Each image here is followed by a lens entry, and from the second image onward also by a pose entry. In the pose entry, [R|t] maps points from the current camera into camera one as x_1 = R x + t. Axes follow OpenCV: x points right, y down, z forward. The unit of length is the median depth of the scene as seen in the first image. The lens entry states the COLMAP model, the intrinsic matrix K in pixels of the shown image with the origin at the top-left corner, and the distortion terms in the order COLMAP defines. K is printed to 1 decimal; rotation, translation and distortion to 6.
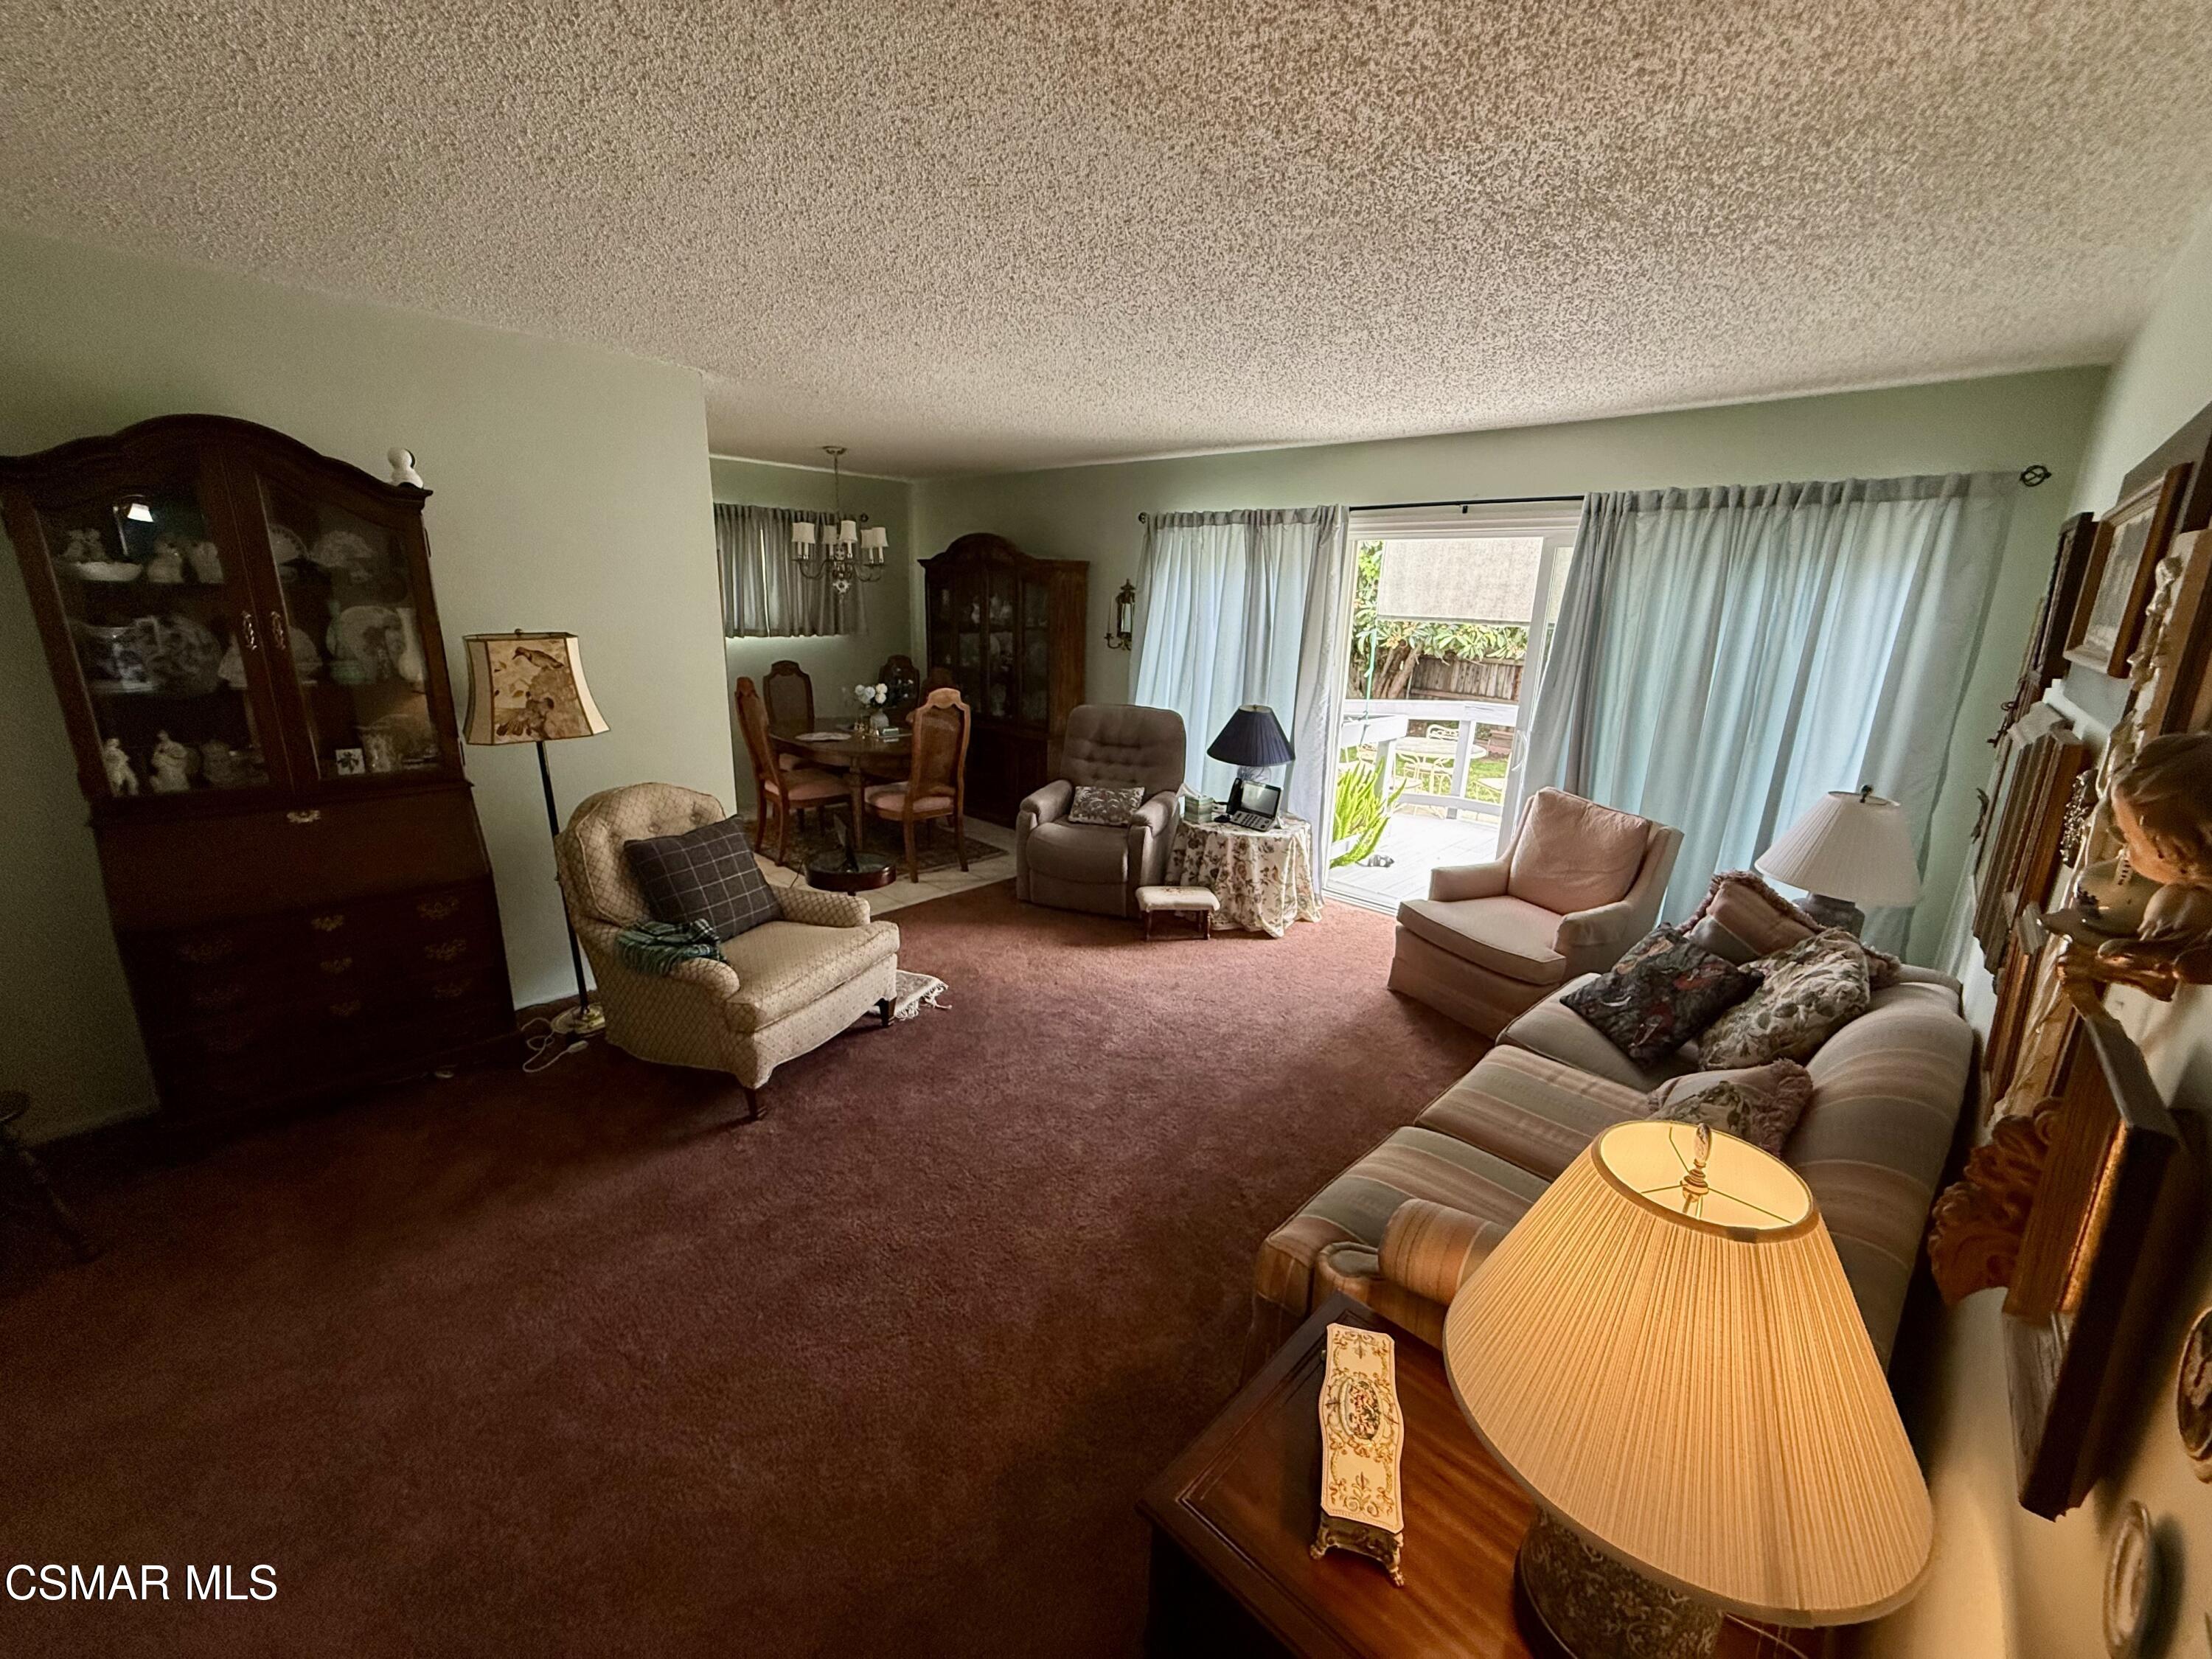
lens RADIAL K [[879.1, 0, 1109.2], [0, 879.1, 828.2], [0, 0, 1]] dist [0.000627, -0.000682]
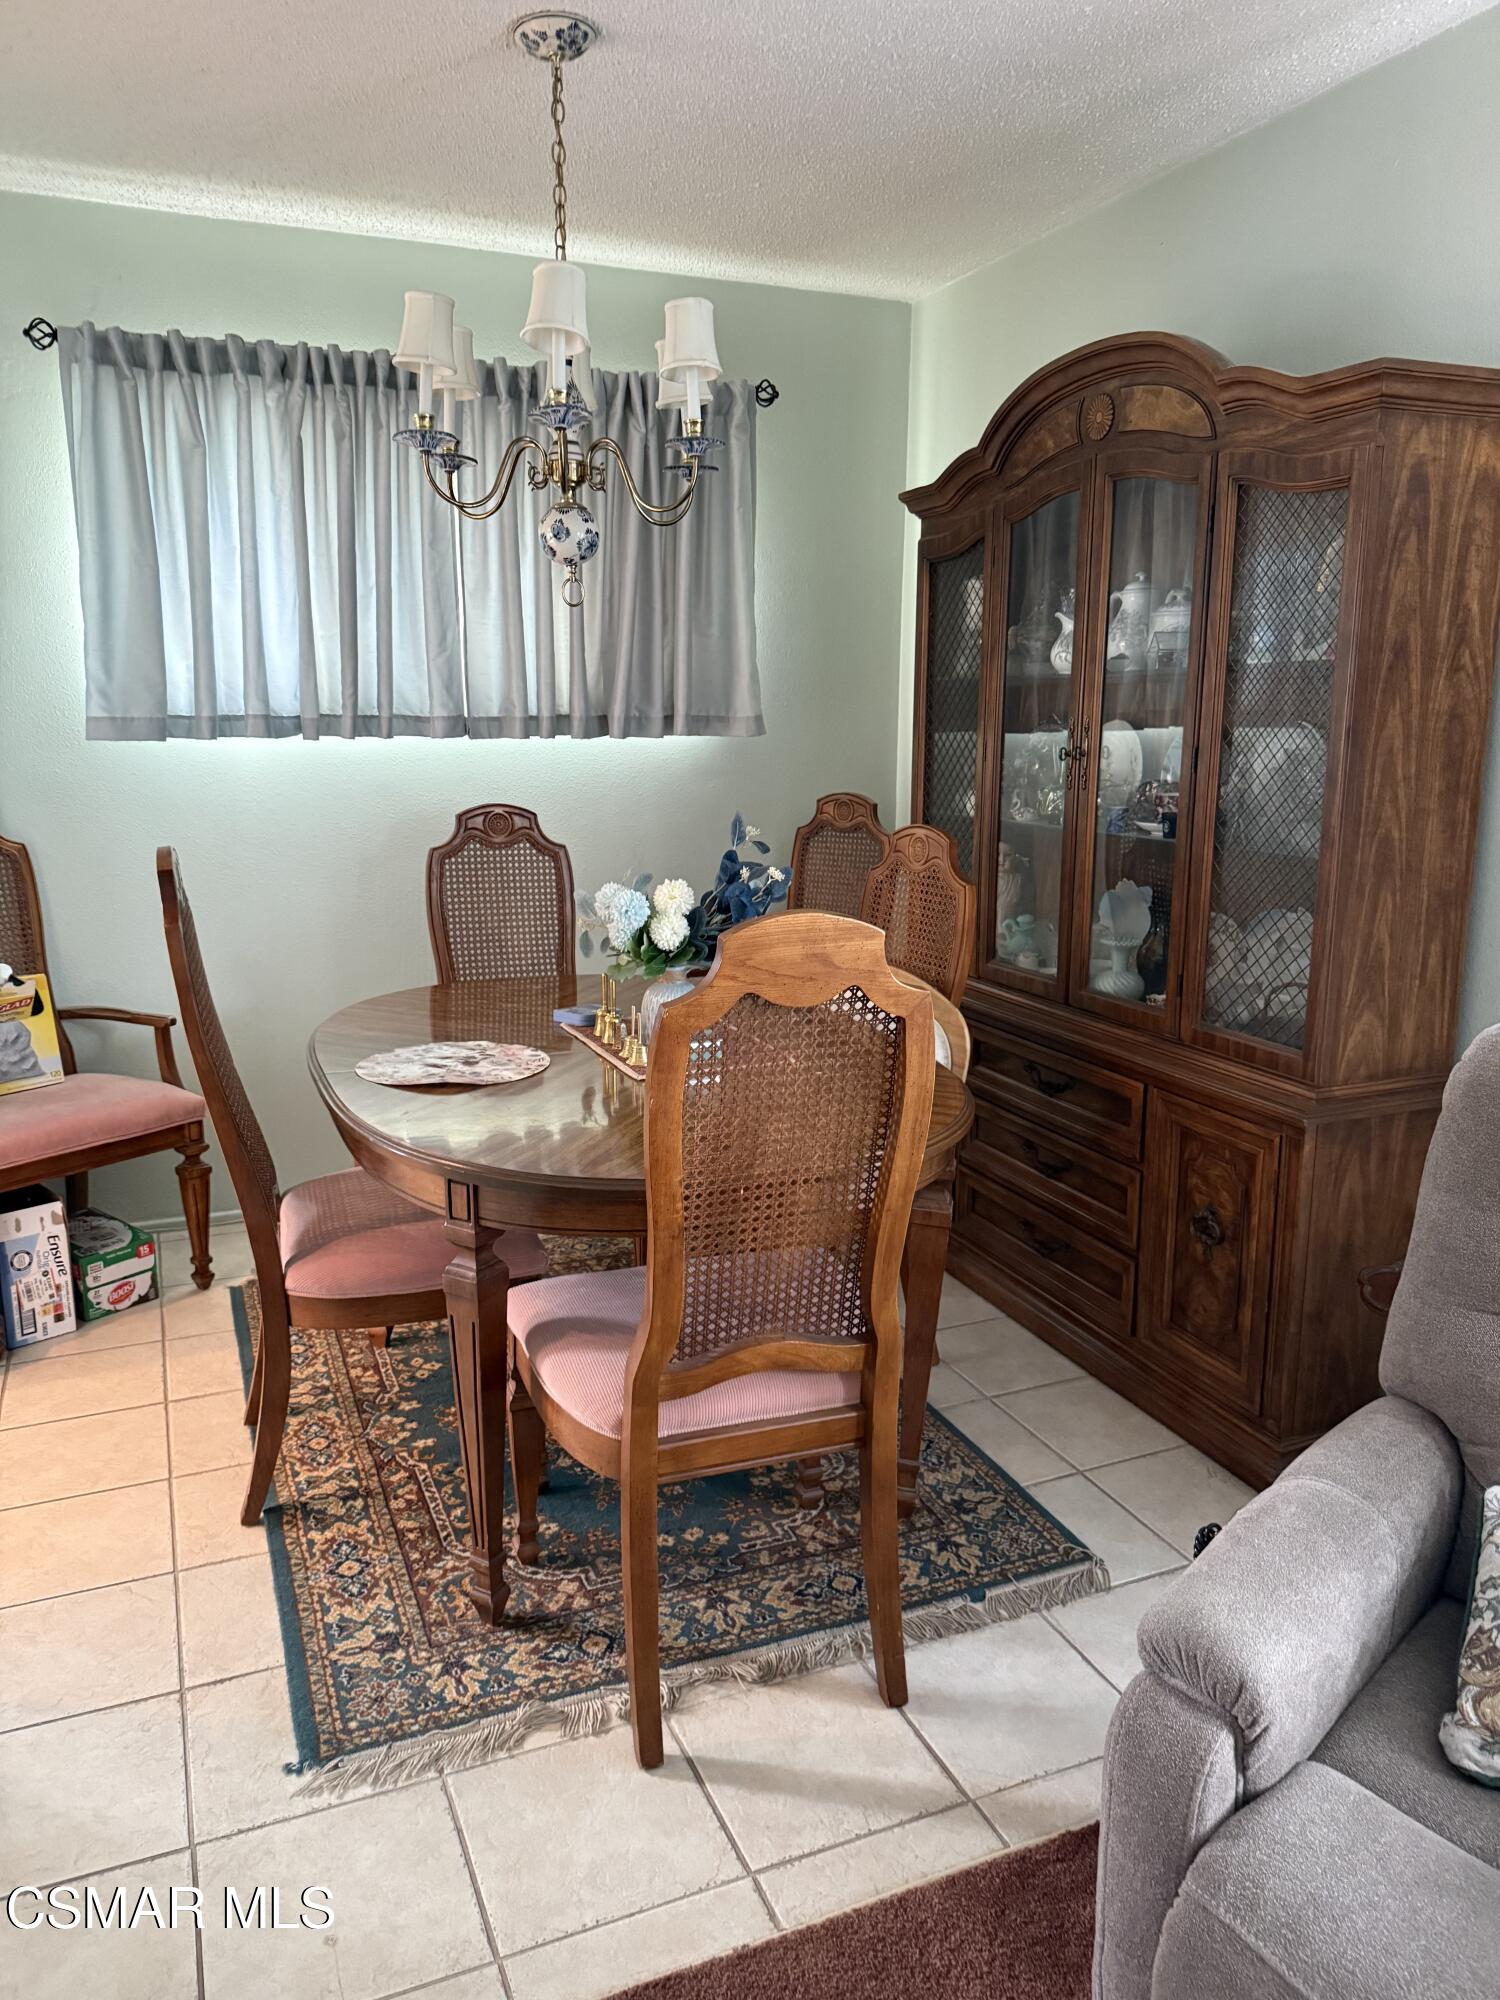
lens RADIAL K [[1412.1, 0, 745.8], [0, 1412.1, 1002.8], [0, 0, 1]] dist [0.088466, 0.001007]
pose [[0.913022, 0.051512, -0.404645, -0.048914], [-0.079146, 0.995514, -0.051850, -0.092338], [0.400159, 0.079366, 0.913003, 0.537504]]
